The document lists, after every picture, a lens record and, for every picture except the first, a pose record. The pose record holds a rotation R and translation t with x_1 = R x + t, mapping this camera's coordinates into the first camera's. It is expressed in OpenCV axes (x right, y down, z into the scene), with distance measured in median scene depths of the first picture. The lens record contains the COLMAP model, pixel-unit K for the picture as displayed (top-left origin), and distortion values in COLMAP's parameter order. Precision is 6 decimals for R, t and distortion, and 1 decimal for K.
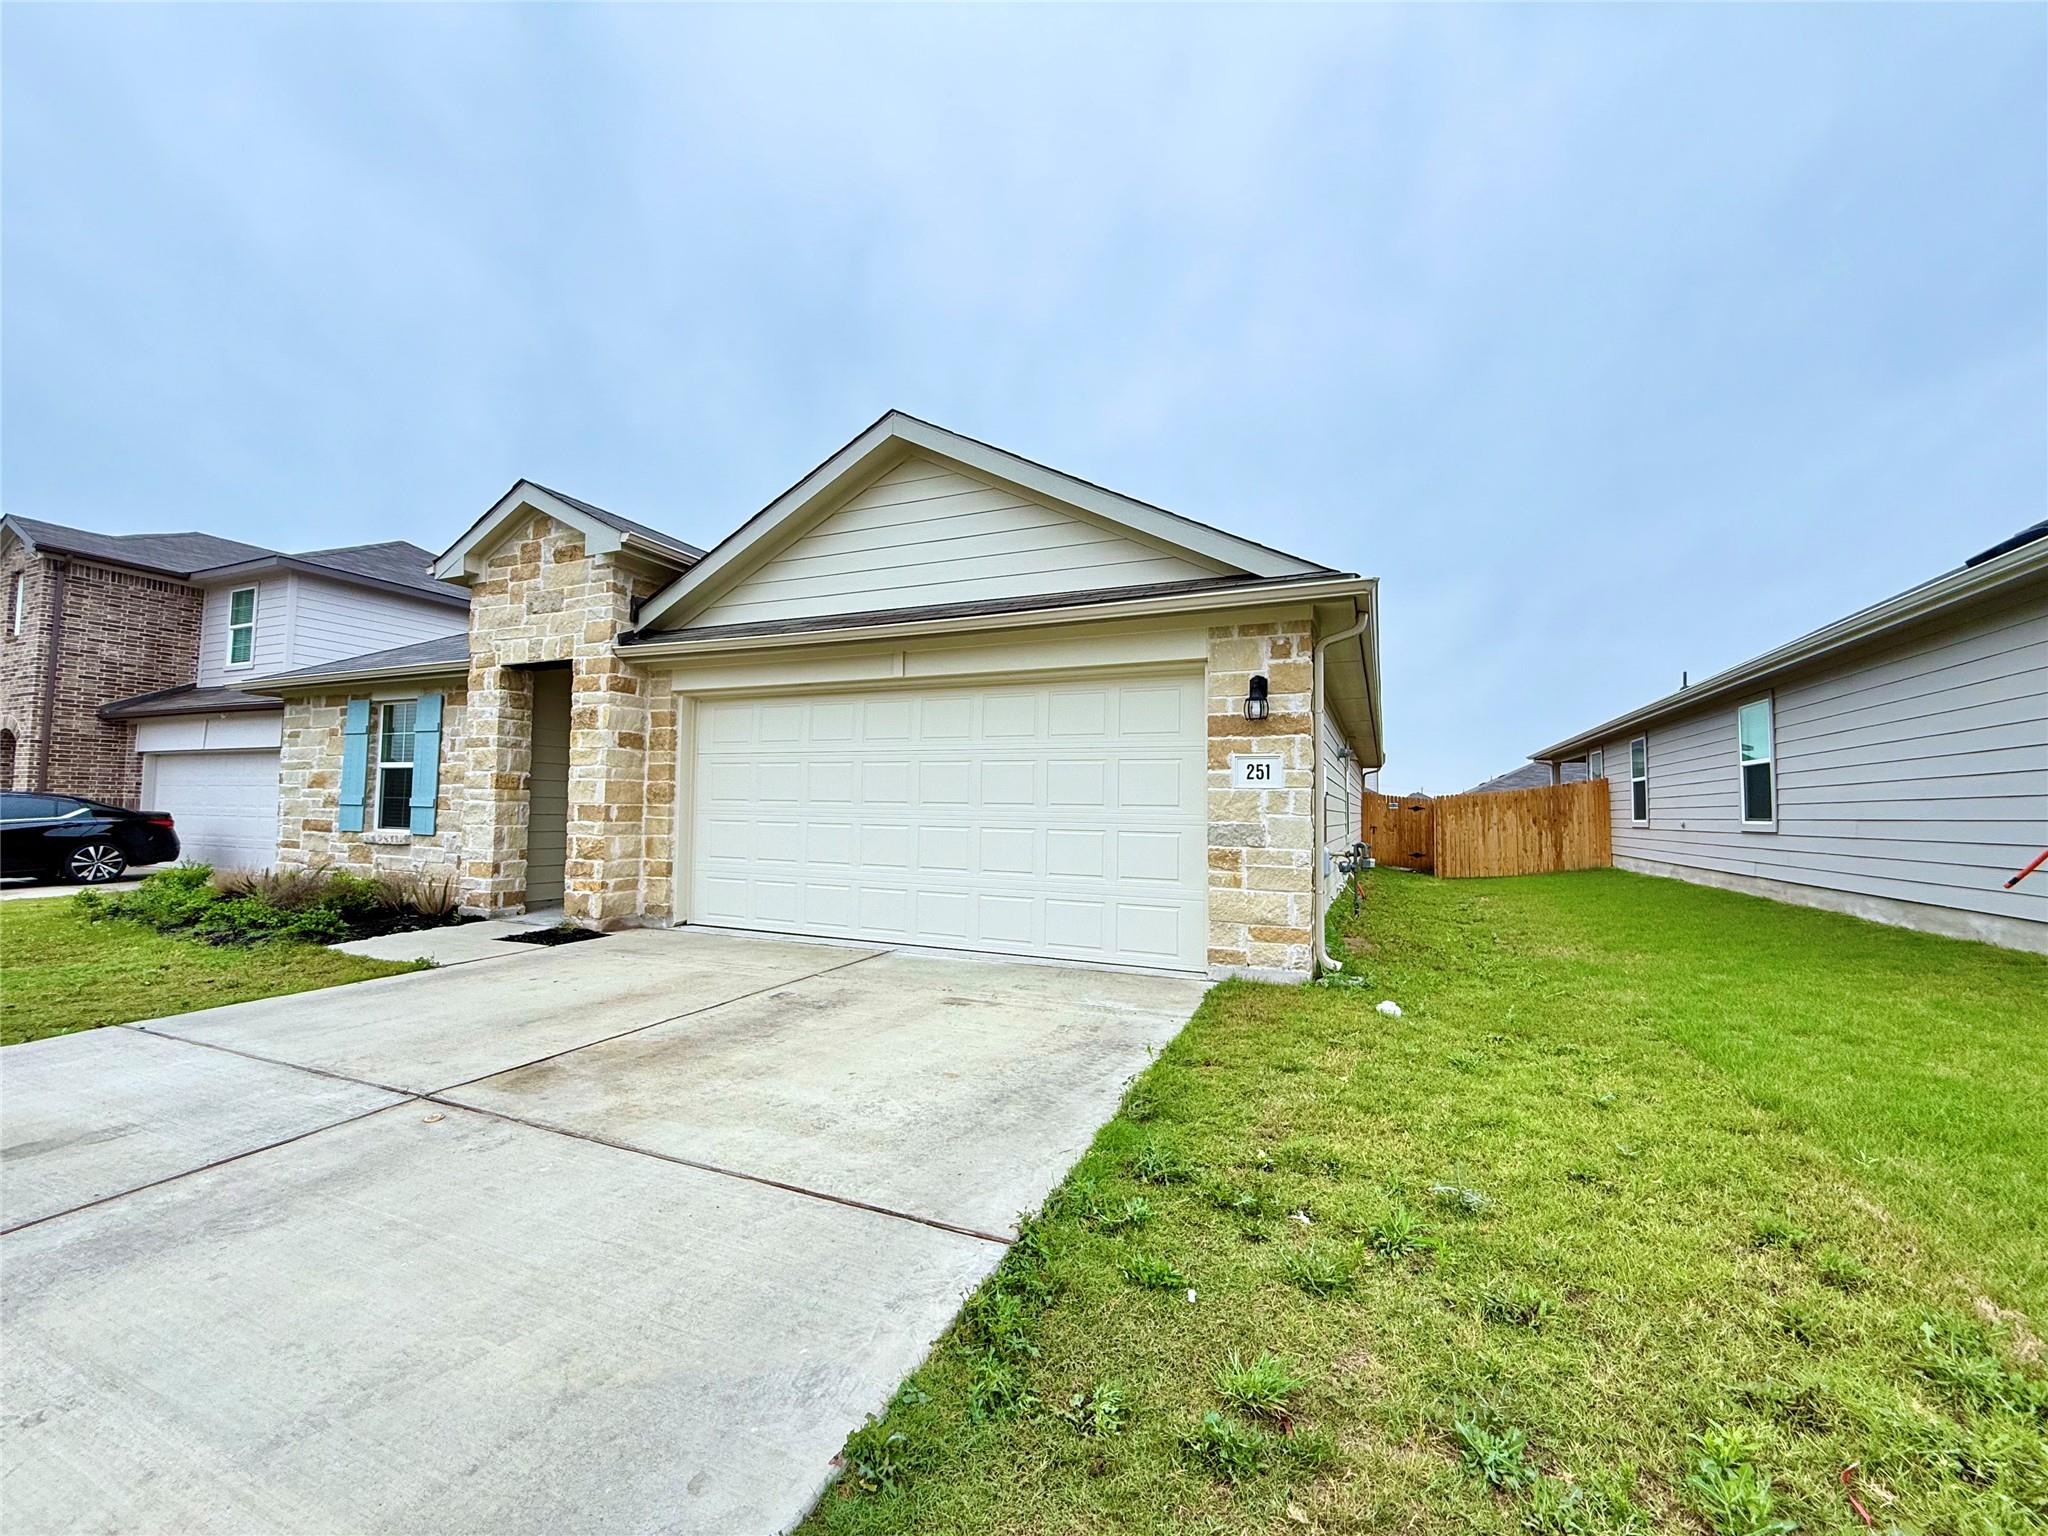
lens RADIAL K [[814.2, 0, 1024.1], [0, 814.2, 766.6], [0, 0, 1]] dist [-0.000088, -0.001104]
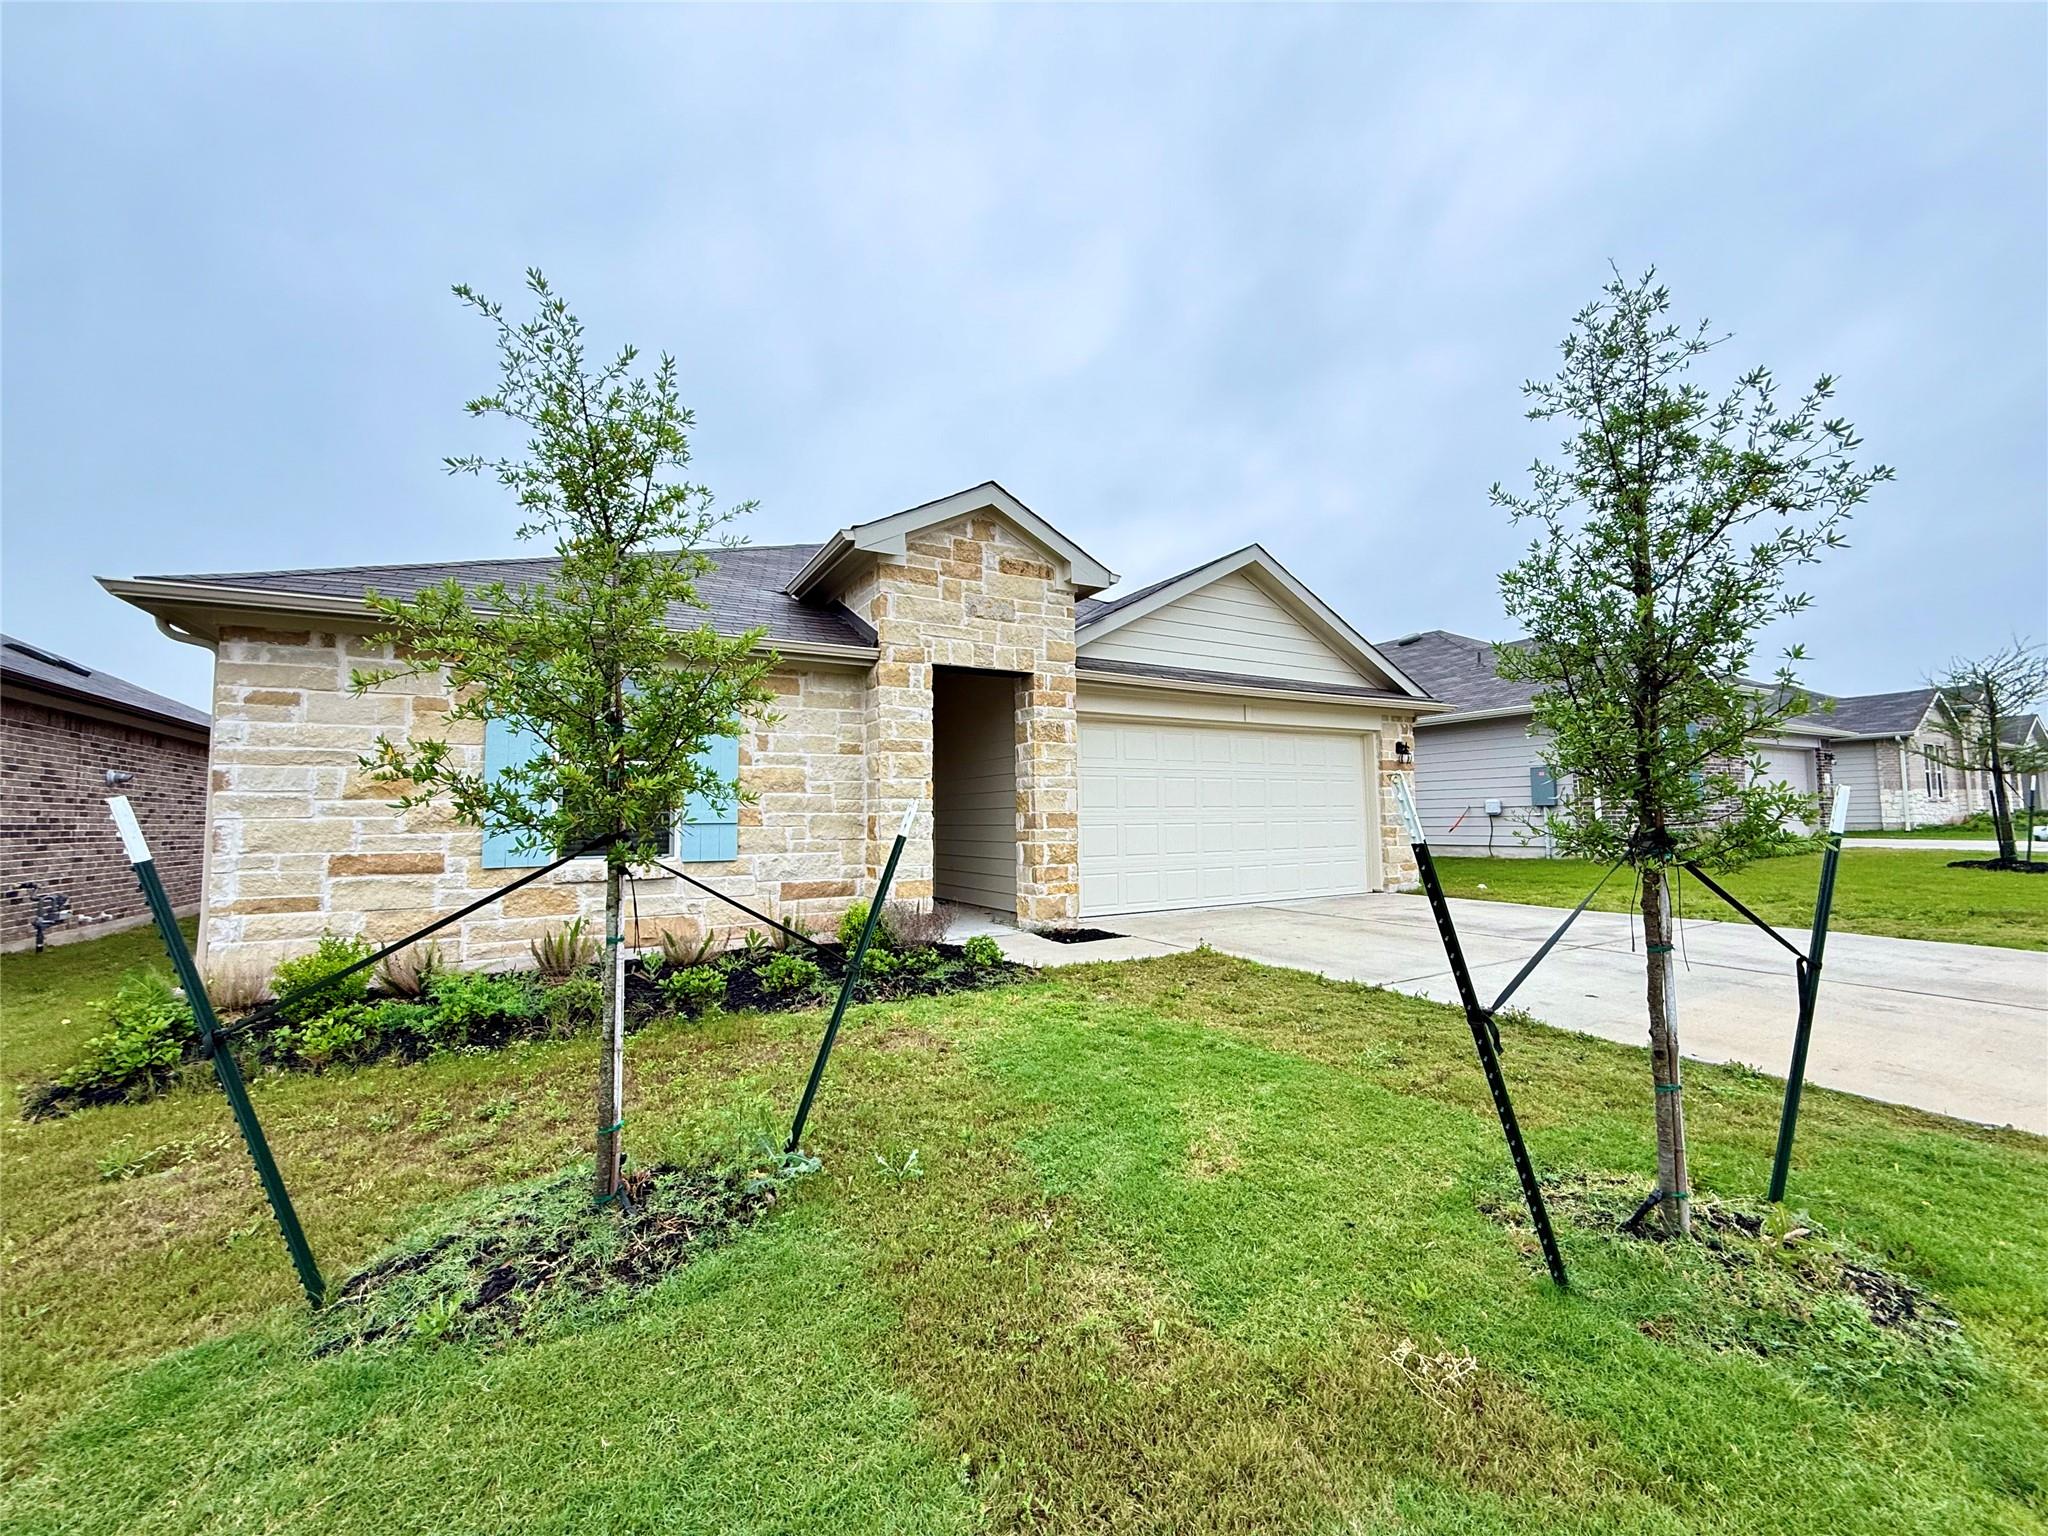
lens RADIAL K [[814.2, 0, 1027.2], [0, 814.2, 768.8], [0, 0, 1]] dist [-0.000088, -0.001104]
pose [[0.591614, 0.026242, 0.805794, -1.398004], [-0.019663, 0.999642, -0.018119, 0.008894], [-0.805981, -0.005125, 0.591919, 0.394657]]
